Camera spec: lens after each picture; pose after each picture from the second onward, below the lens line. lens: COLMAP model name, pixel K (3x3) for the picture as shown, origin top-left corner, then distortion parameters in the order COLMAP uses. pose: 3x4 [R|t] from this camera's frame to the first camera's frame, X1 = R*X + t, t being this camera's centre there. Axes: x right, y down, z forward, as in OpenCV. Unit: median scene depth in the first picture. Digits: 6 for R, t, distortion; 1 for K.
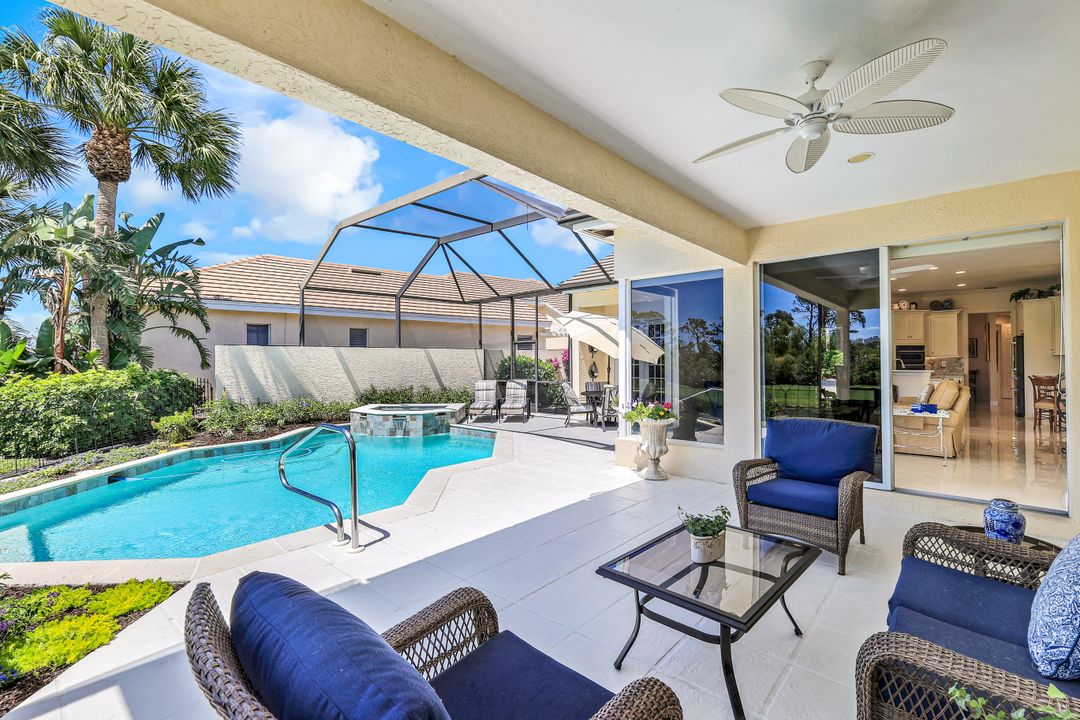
lens RADIAL K [[493.3, 0, 544.0], [0, 493.3, 357.4], [0, 0, 1]] dist [0.001654, -0.000119]
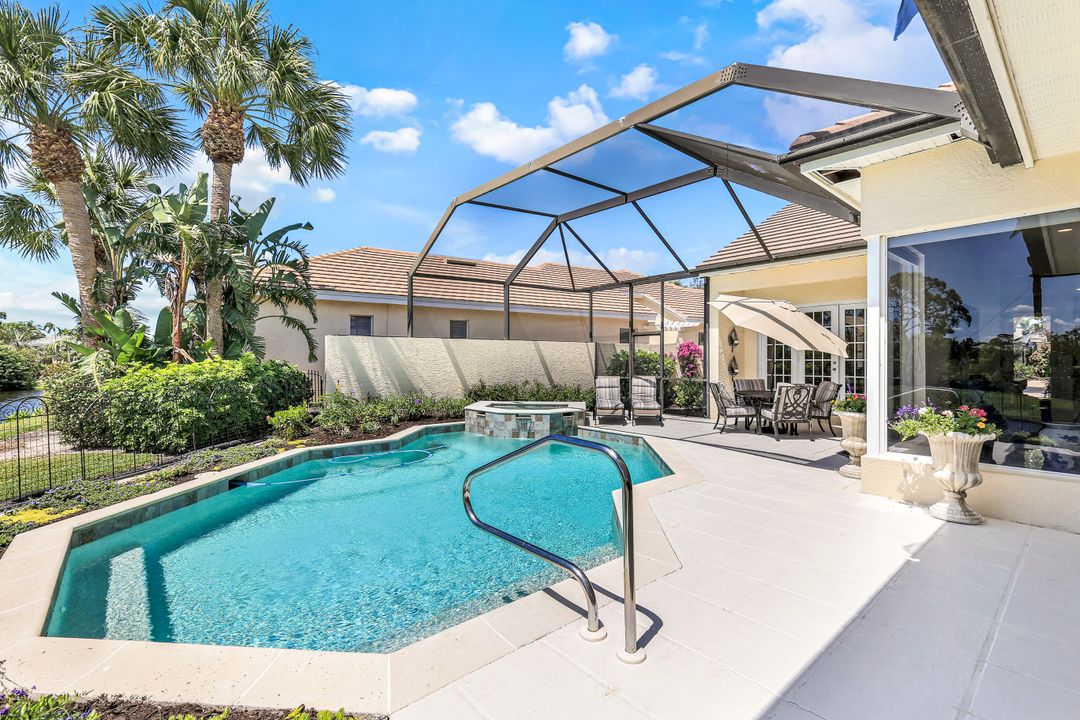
lens RADIAL K [[483.1, 0, 540.0], [0, 483.1, 360.0], [0, 0, 1]] dist [0.001164, -0.000053]
pose [[0.991529, 0.007185, -0.129688, -0.151403], [-0.006118, 0.999944, 0.008624, 0.012643], [0.129743, -0.007757, 0.991517, 0.151711]]
